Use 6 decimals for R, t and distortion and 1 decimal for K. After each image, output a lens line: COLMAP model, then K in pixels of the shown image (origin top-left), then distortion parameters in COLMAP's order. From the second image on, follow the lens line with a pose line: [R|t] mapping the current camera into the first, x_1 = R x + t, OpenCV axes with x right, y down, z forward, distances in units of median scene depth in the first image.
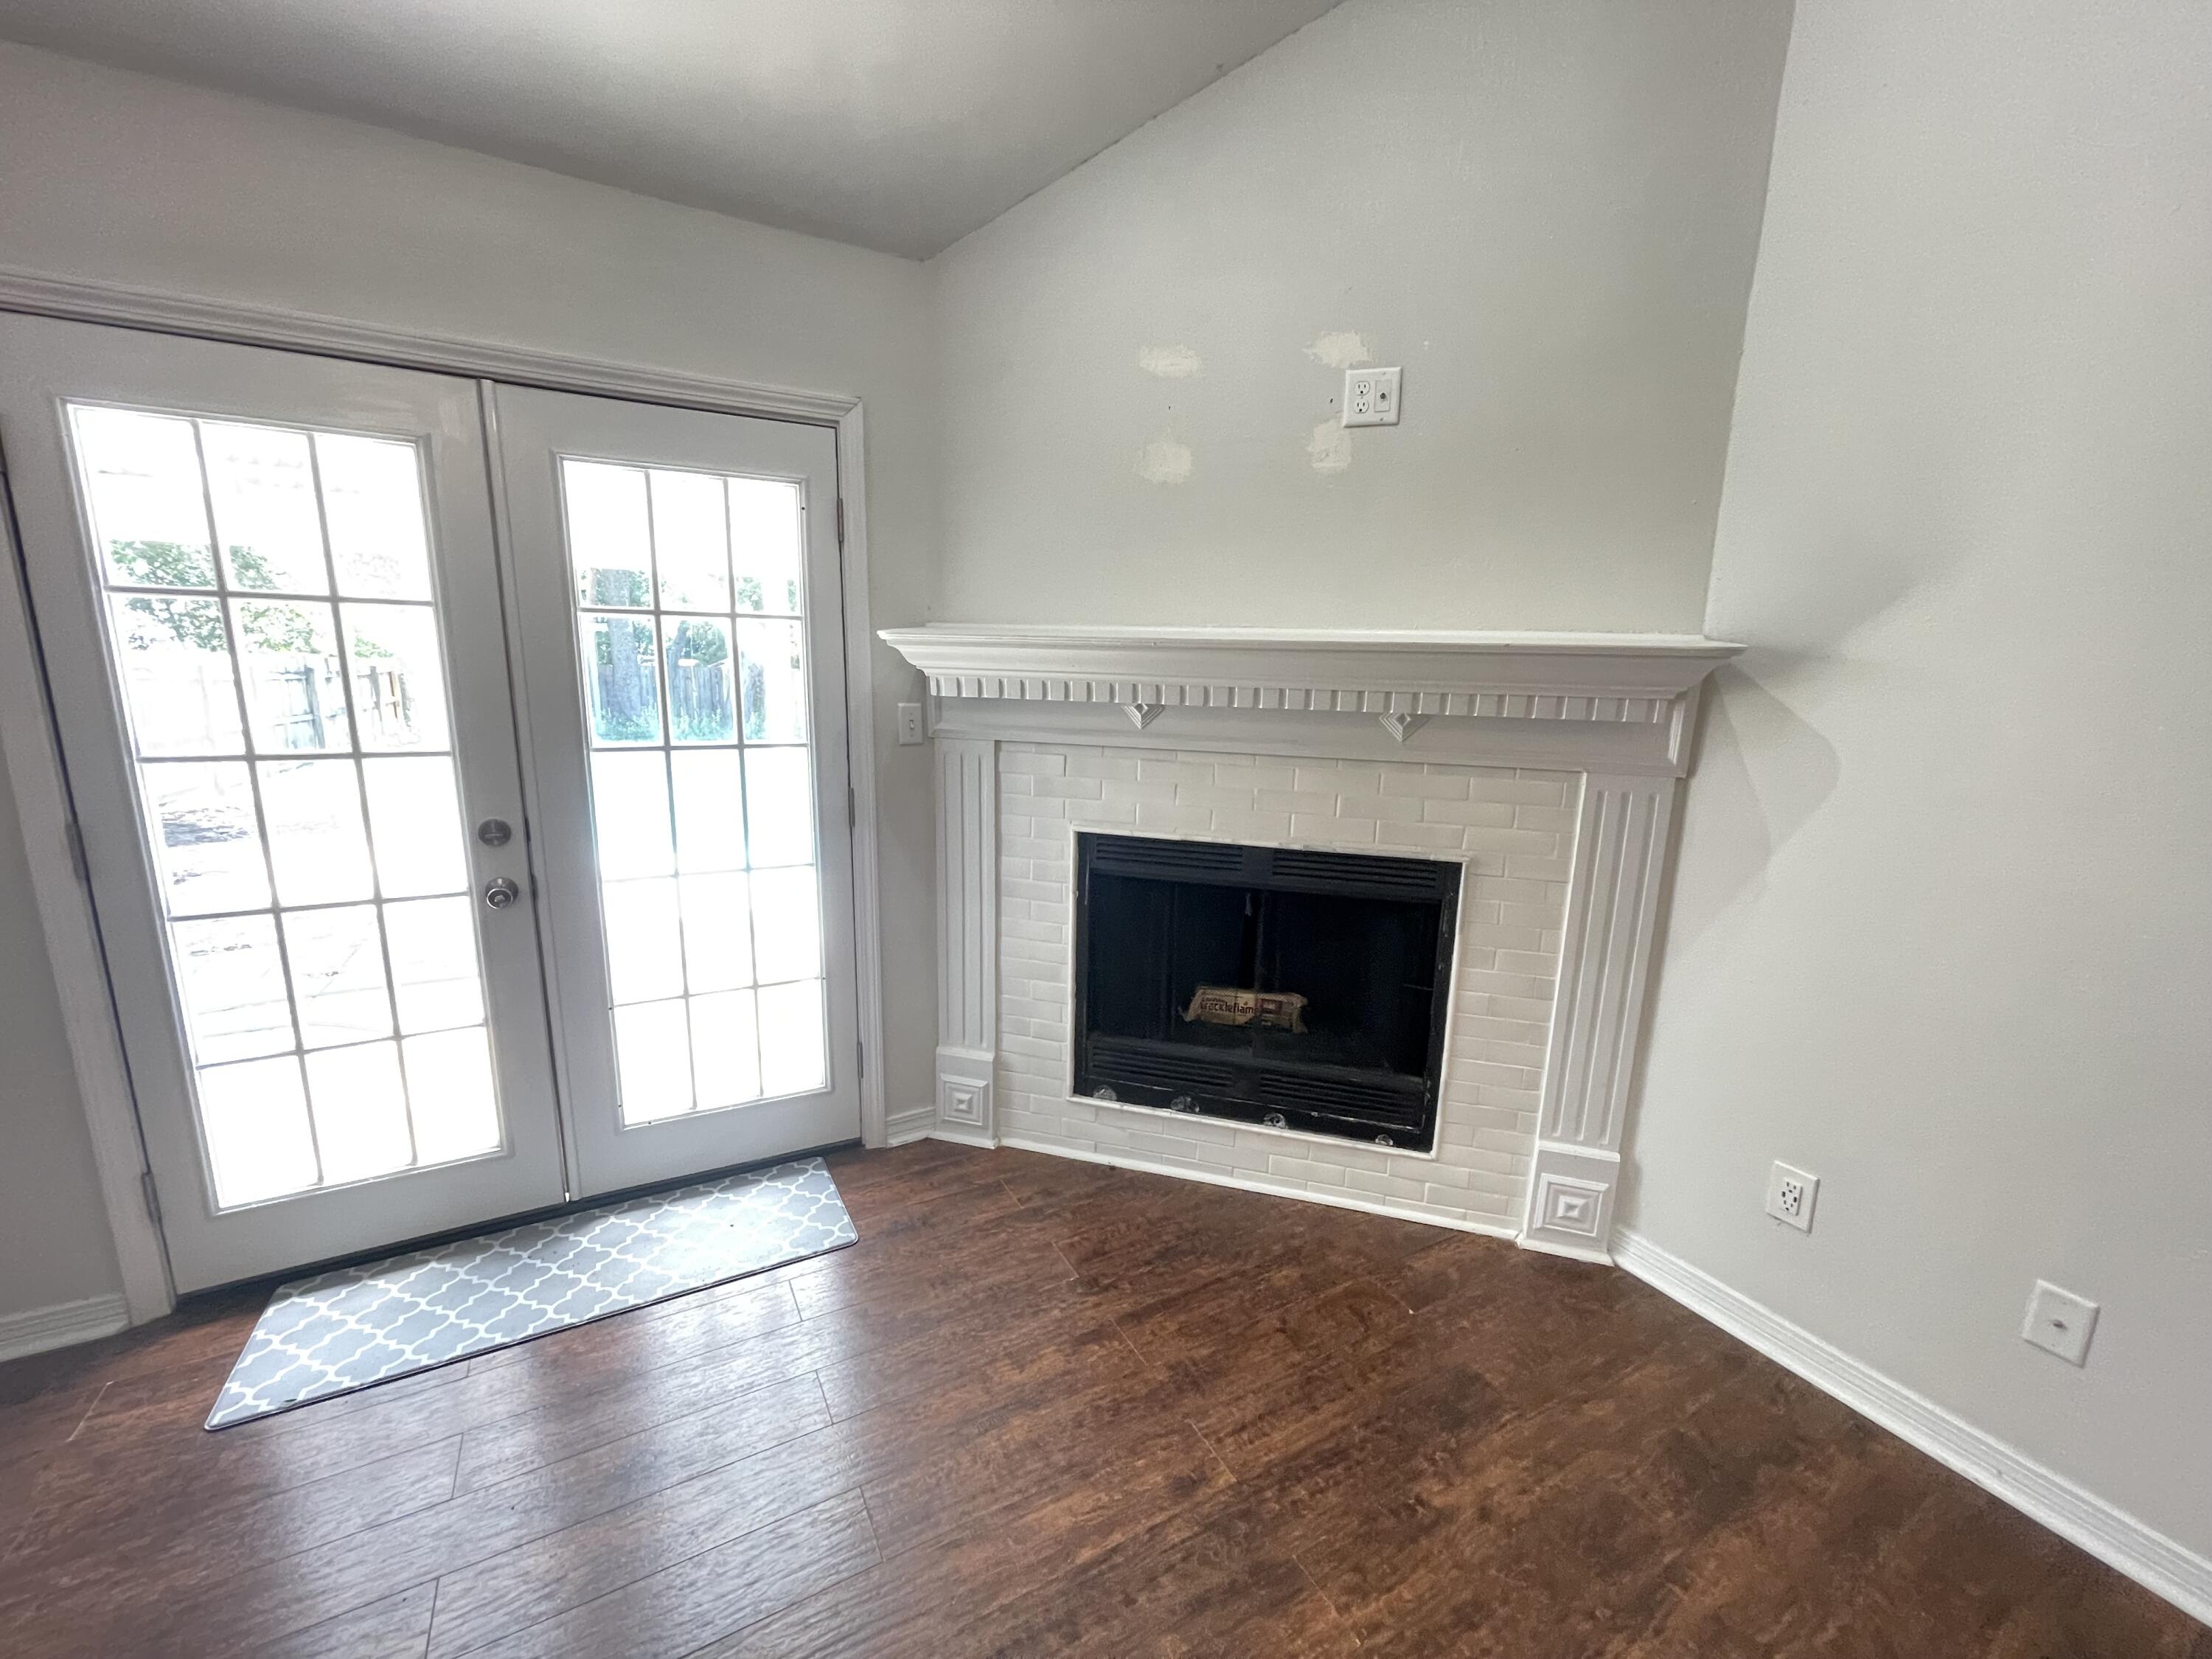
lens RADIAL K [[891.5, 0, 1109.1], [0, 891.5, 837.7], [0, 0, 1]] dist [0.000038, -0.000239]
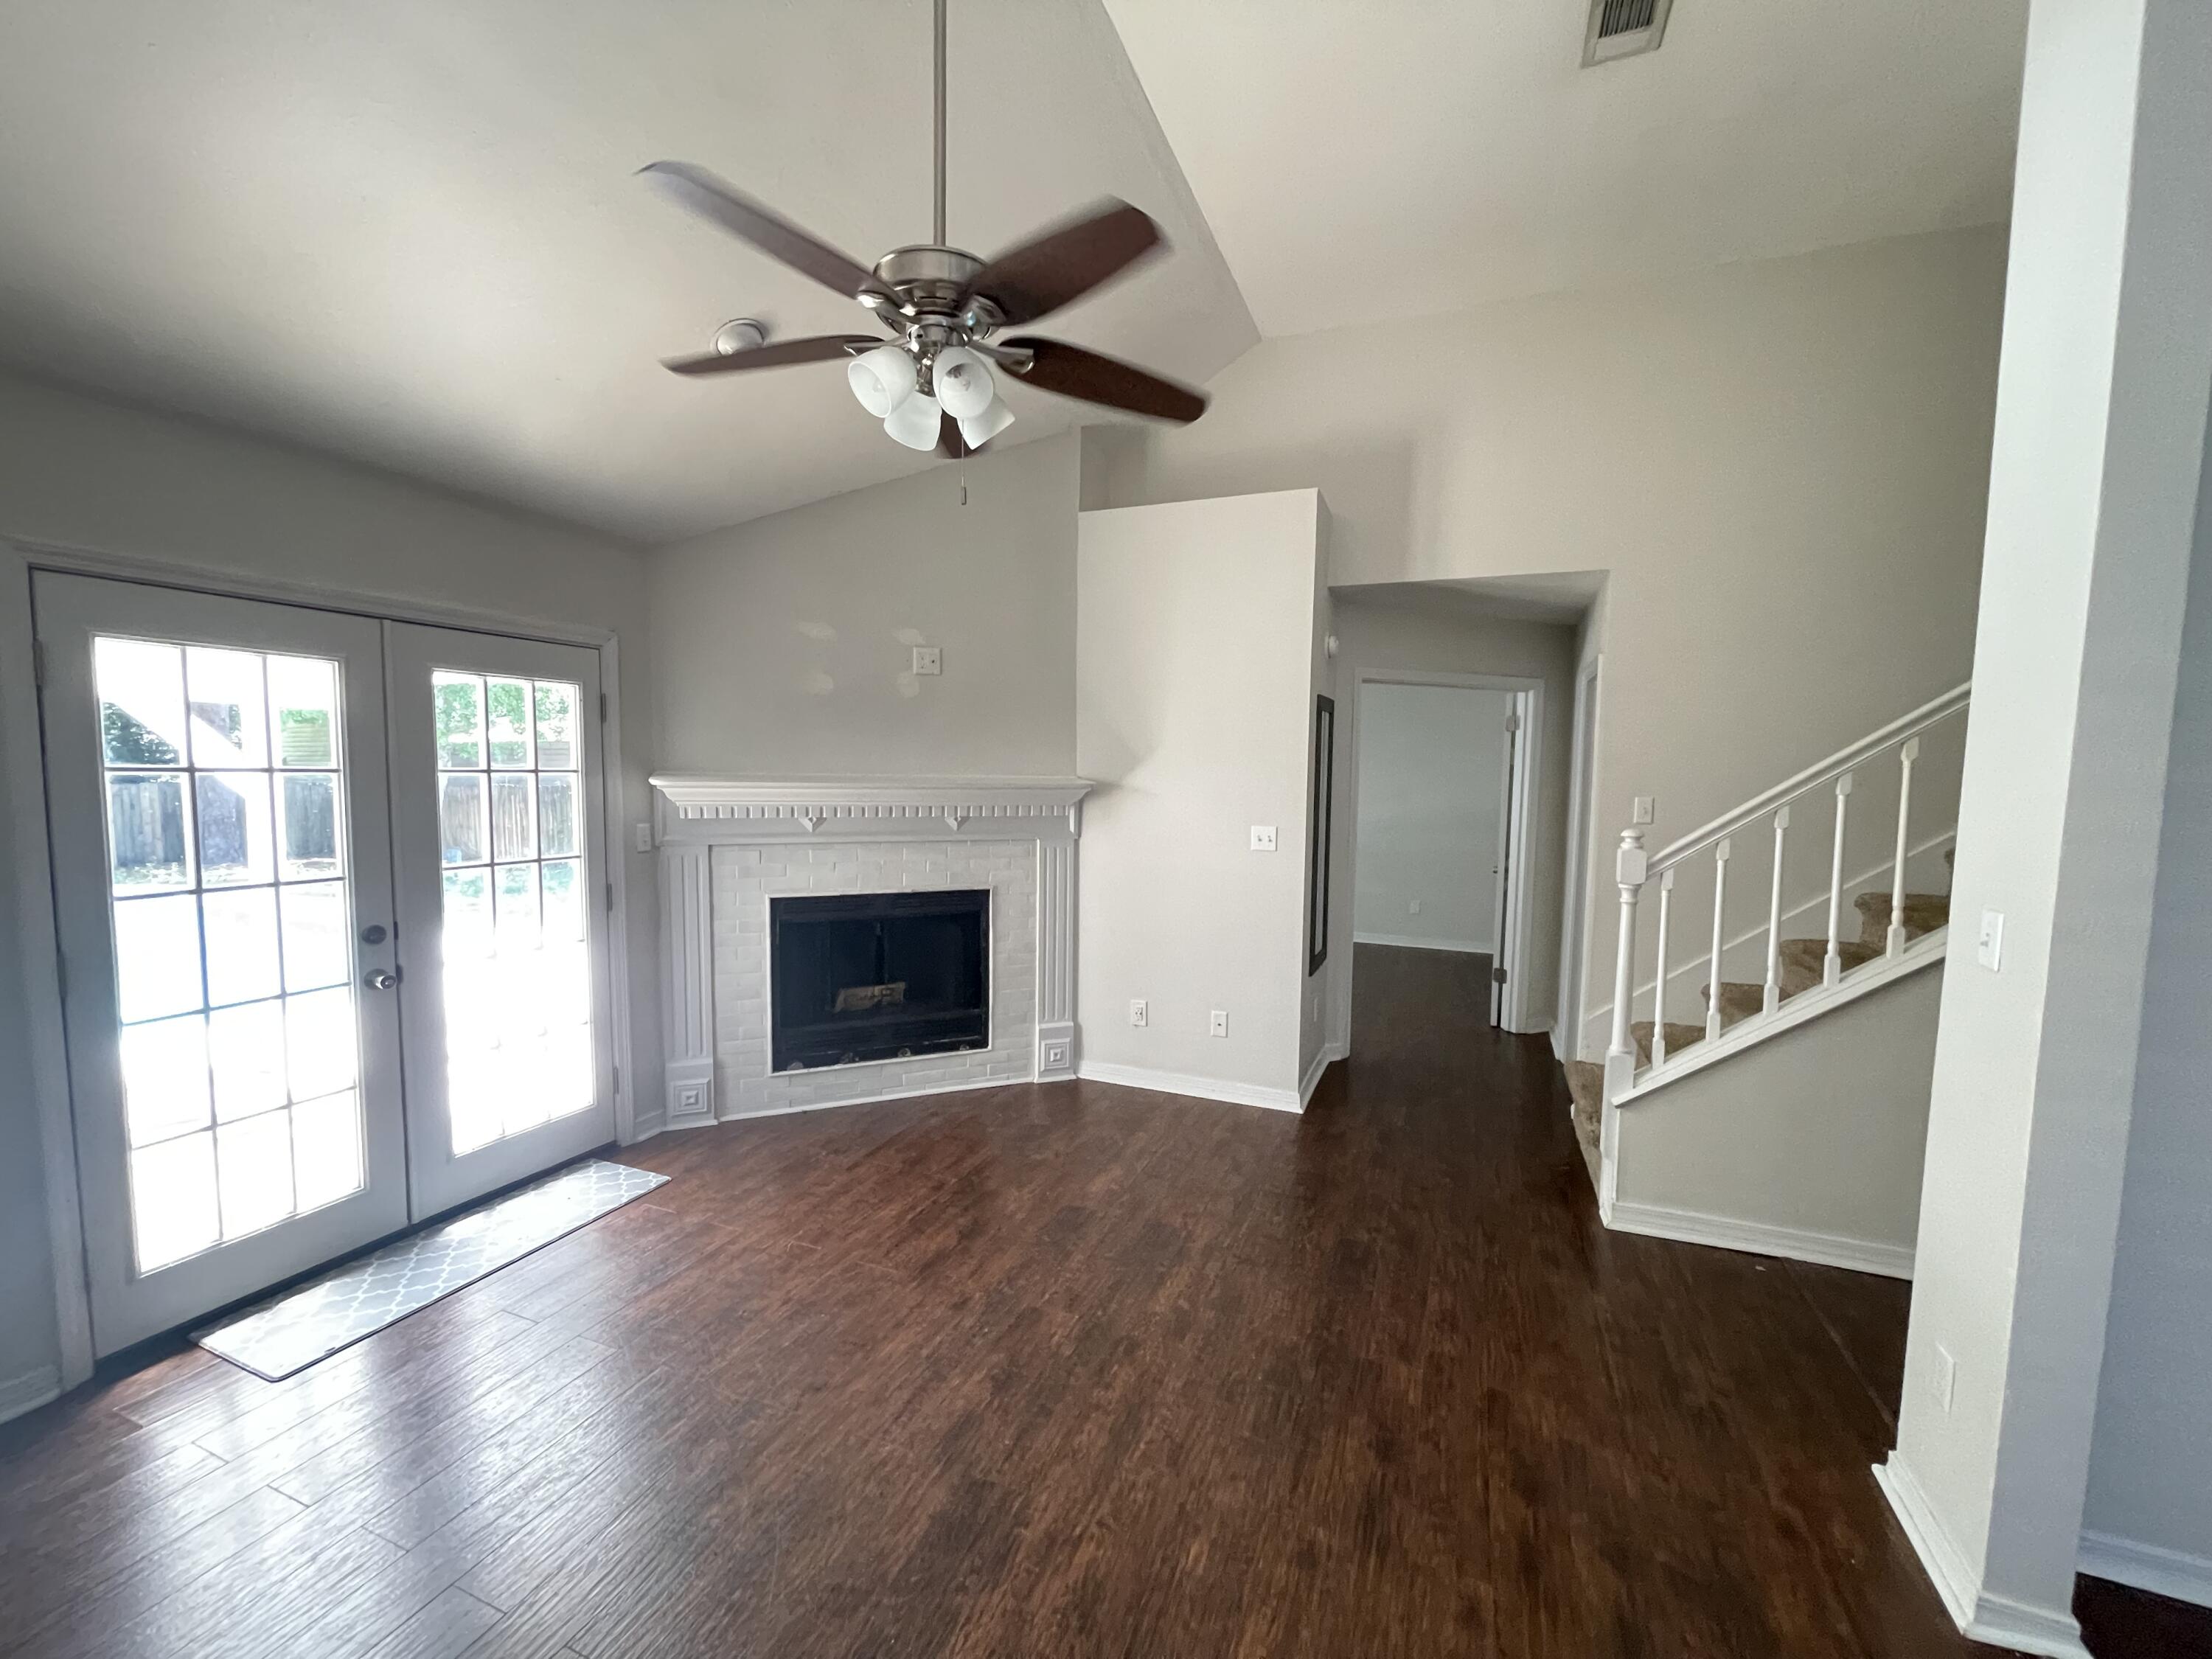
lens RADIAL K [[891.5, 0, 1109.1], [0, 891.5, 837.7], [0, 0, 1]] dist [0.000038, -0.000239]
pose [[0.777613, -0.061939, 0.625685, -0.598227], [0.130642, 0.989334, -0.064427, 0.074087], [-0.615020, 0.131840, 0.777411, -0.680633]]
